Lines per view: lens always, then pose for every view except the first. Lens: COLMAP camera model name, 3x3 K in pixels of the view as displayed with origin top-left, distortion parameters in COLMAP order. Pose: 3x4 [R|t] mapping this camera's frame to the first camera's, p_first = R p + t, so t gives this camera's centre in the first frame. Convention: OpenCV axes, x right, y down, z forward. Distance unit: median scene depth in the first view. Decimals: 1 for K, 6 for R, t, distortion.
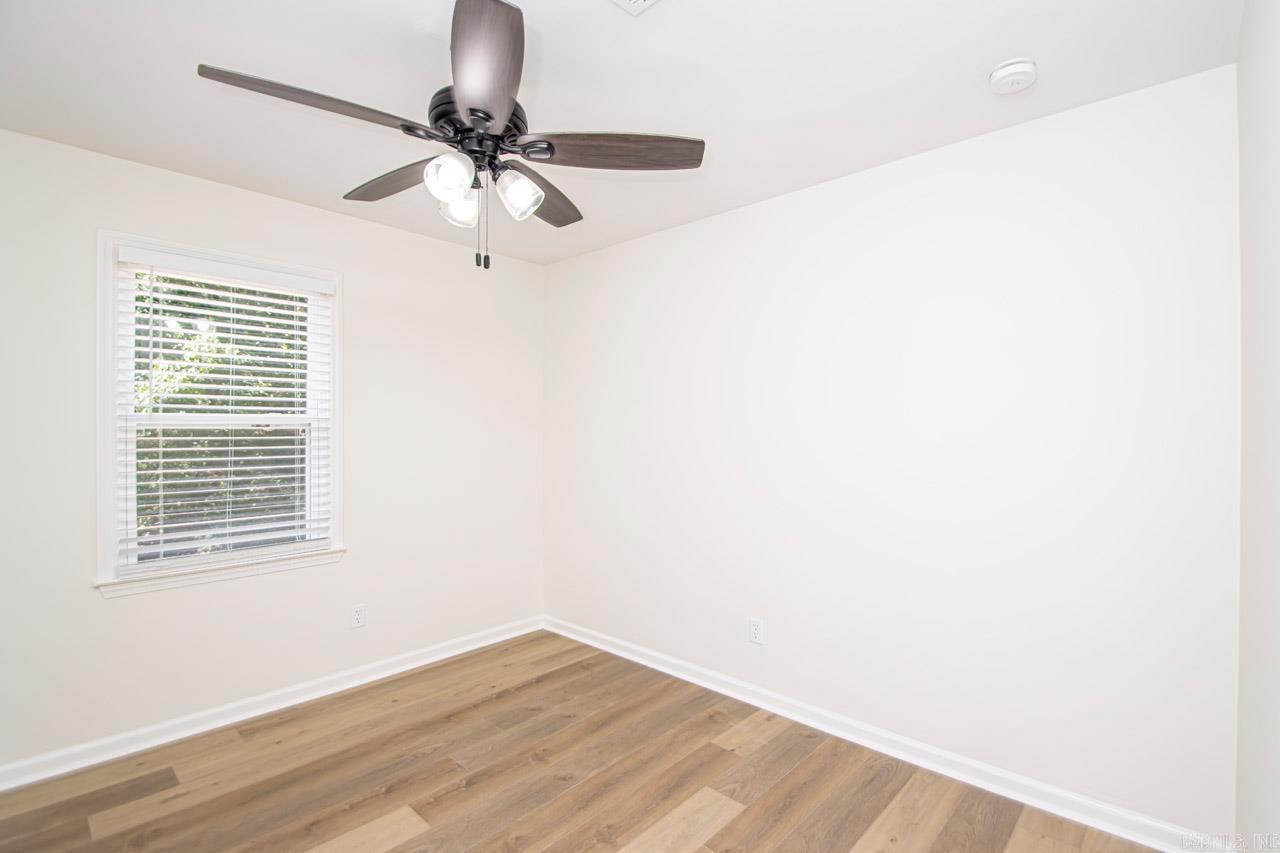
lens RADIAL K [[594.6, 0, 652.6], [0, 594.6, 427.1], [0, 0, 1]] dist [0.004402, -0.008386]
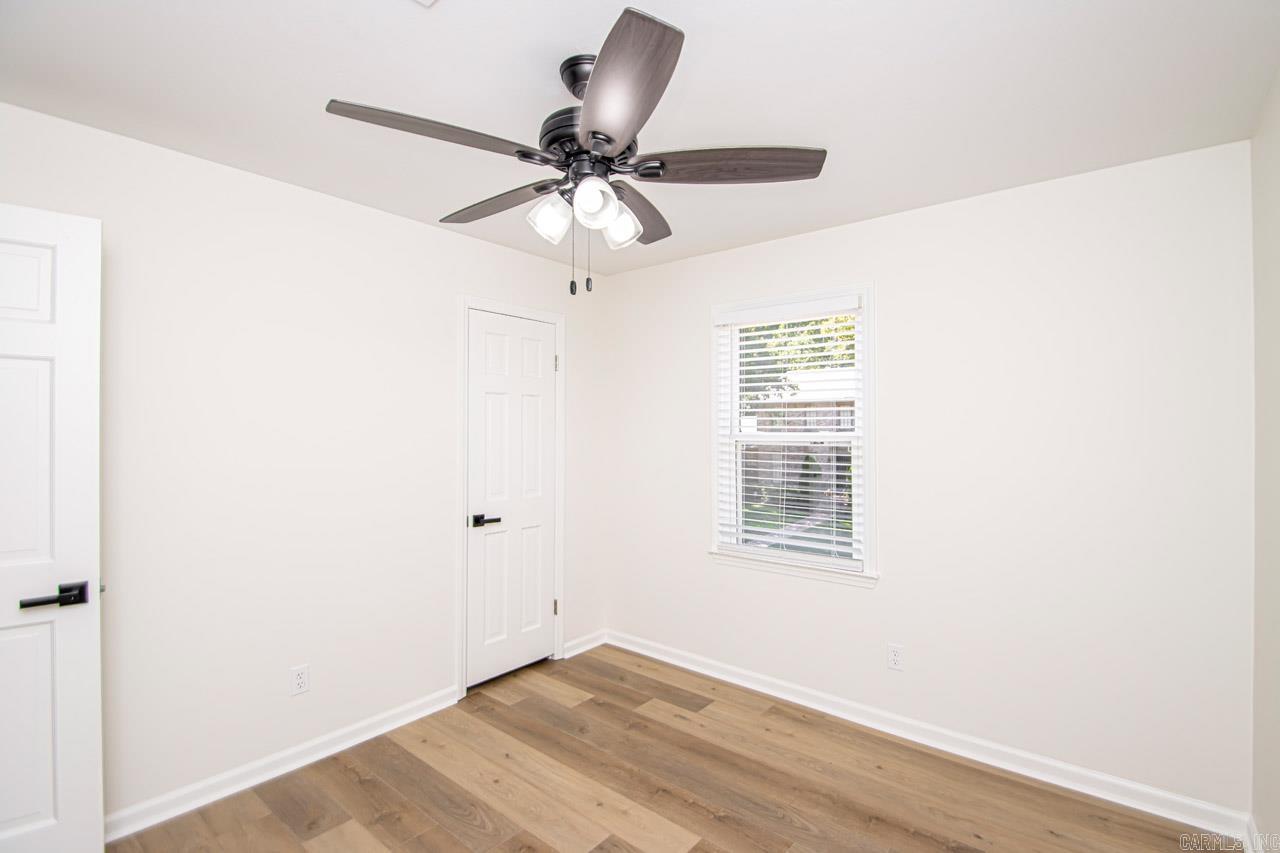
lens RADIAL K [[594.6, 0, 649.5], [0, 594.6, 428.6], [0, 0, 1]] dist [0.004402, -0.008386]
pose [[0.057928, 0.001195, -0.998320, 0.454798], [-0.003108, 0.999995, 0.001017, -0.031682], [0.998316, 0.003043, 0.057931, 0.696388]]
